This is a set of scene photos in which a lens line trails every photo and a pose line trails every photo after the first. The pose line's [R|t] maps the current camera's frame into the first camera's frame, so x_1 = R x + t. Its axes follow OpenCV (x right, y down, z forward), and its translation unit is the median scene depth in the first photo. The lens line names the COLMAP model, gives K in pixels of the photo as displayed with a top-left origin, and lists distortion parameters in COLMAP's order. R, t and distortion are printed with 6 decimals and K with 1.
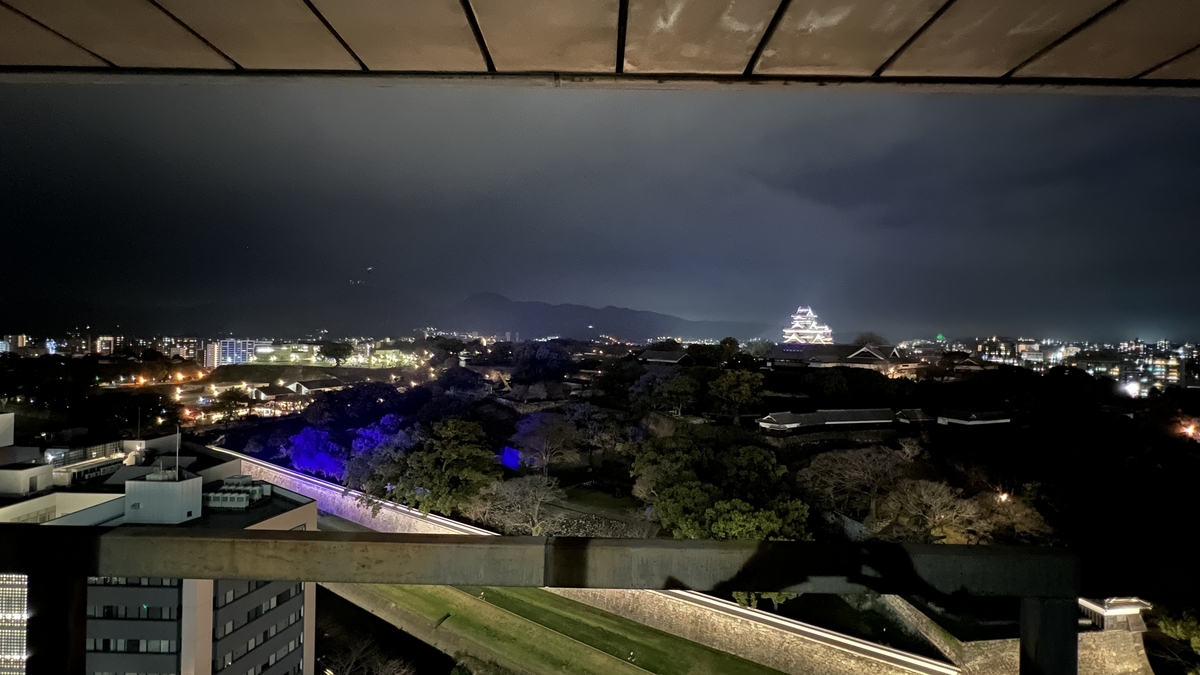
lens RADIAL K [[464.8, 0, 601.4], [0, 464.8, 333.6], [0, 0, 1]] dist [-0.000164, 0.000196]
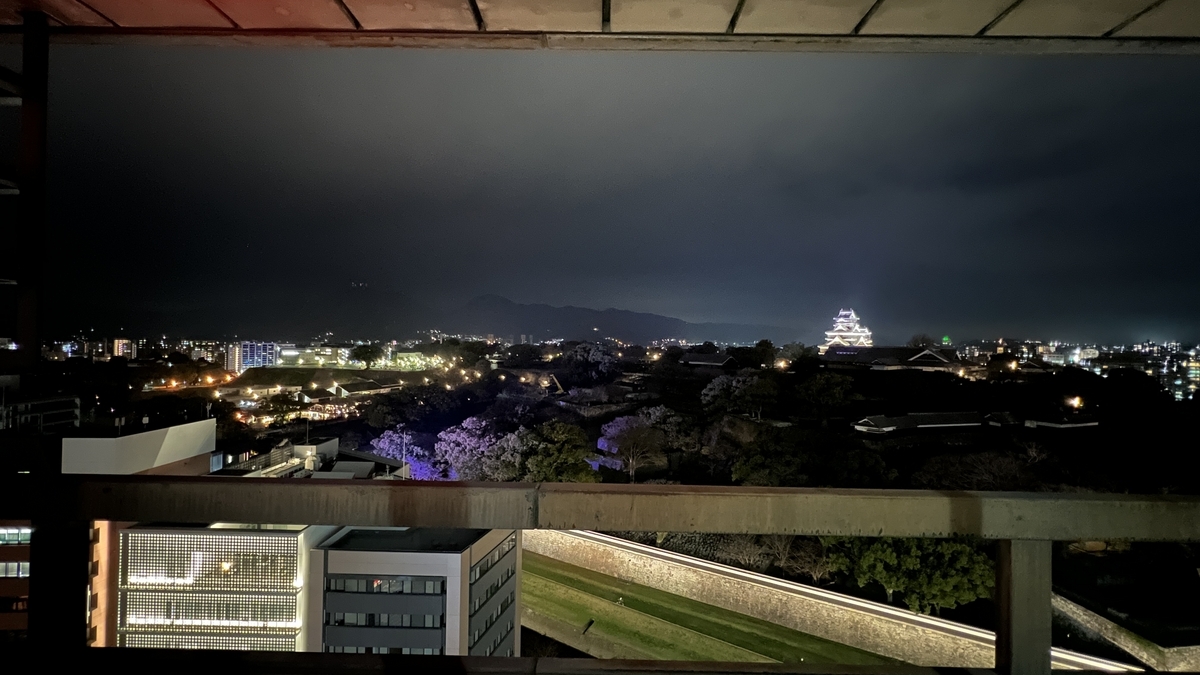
lens RADIAL K [[464.8, 0, 590.7], [0, 464.8, 333.9], [0, 0, 1]] dist [-0.000164, 0.000196]
pose [[0.999999, -0.000866, 0.001050, -0.155744], [0.000870, 0.999991, -0.004107, -0.001545], [-0.001046, 0.004108, 0.999991, 0.002006]]
